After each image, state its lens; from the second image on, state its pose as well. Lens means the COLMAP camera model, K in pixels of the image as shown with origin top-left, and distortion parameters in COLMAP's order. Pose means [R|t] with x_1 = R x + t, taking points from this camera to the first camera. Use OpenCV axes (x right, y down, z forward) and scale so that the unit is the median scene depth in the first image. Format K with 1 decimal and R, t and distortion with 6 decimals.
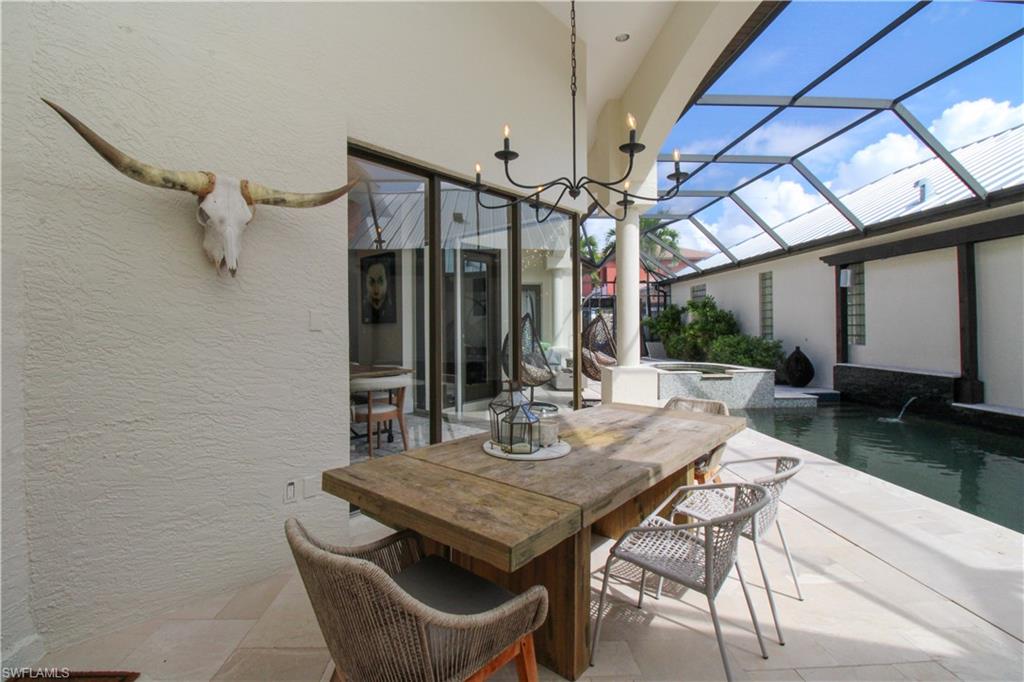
lens RADIAL K [[464.6, 0, 512.1], [0, 464.6, 327.0], [0, 0, 1]] dist [-0.021816, -0.000147]
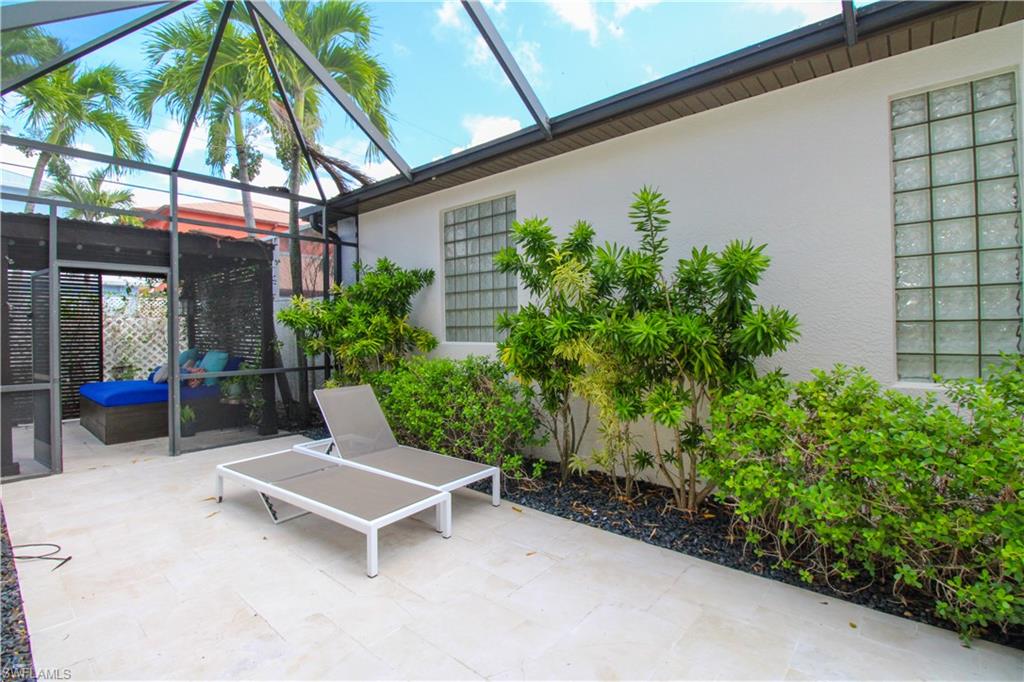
lens RADIAL K [[464.6, 0, 512.1], [0, 464.6, 327.0], [0, 0, 1]] dist [-0.021816, -0.000147]
pose [[0.680005, -0.002698, 0.733203, 0.212760], [0.008472, 0.999955, -0.004177, -0.000254], [-0.733159, 0.009052, 0.679997, 0.904188]]
